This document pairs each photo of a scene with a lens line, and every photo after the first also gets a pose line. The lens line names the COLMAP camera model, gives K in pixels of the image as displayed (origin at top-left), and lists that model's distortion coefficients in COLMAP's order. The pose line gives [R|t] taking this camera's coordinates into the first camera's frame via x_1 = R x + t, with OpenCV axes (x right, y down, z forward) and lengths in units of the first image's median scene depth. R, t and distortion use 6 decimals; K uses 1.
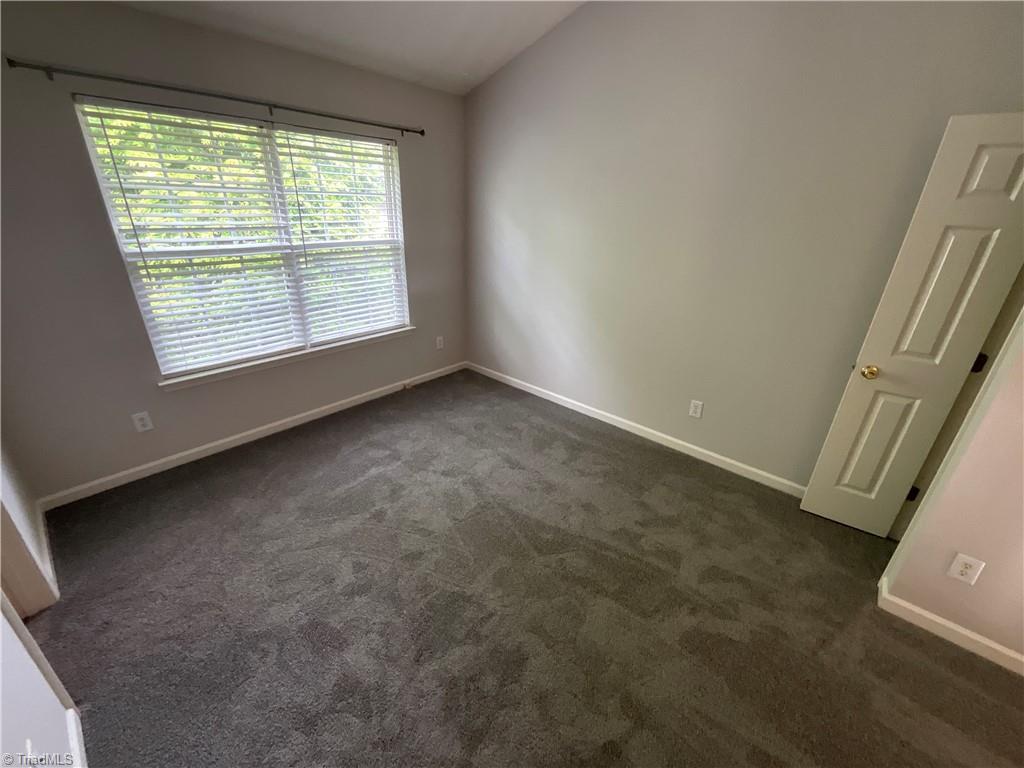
lens RADIAL K [[418.9, 0, 512.0], [0, 418.9, 384.0], [0, 0, 1]] dist [-0.001161, -0.000221]
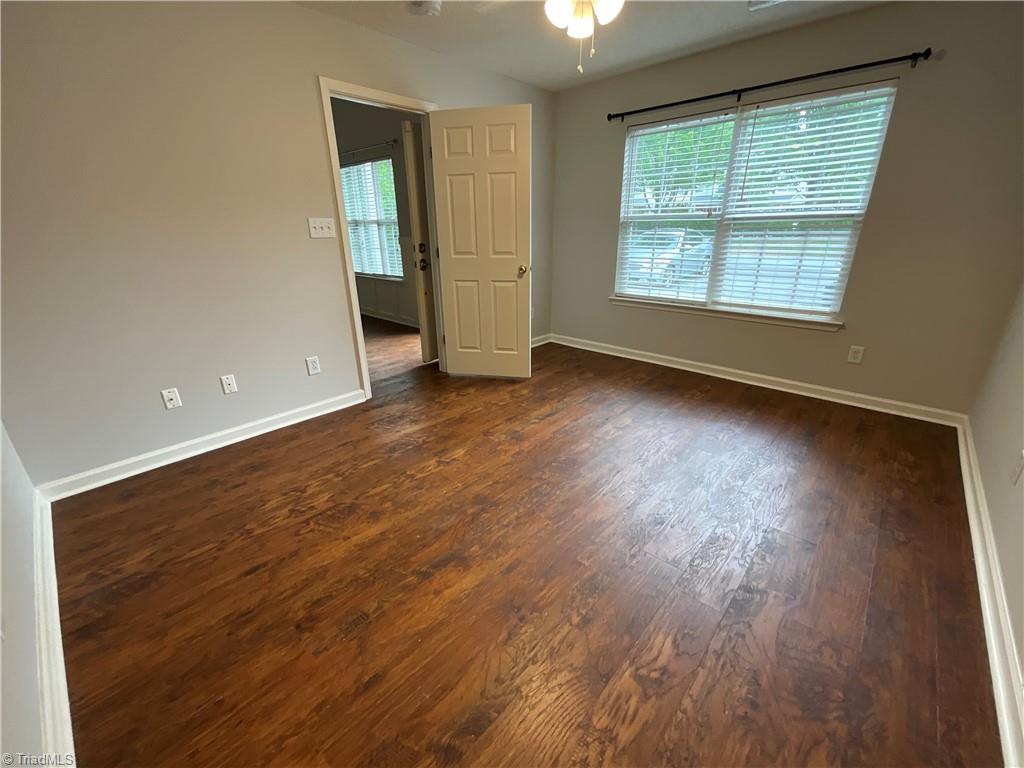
lens RADIAL K [[418.9, 0, 512.0], [0, 418.9, 384.0], [0, 0, 1]] dist [-0.001161, -0.000221]
pose [[-0.008804, 0.322238, -0.946618, 0.780450], [-0.389522, 0.870774, 0.300043, -0.035603], [0.920975, 0.371370, 0.117853, 0.525219]]
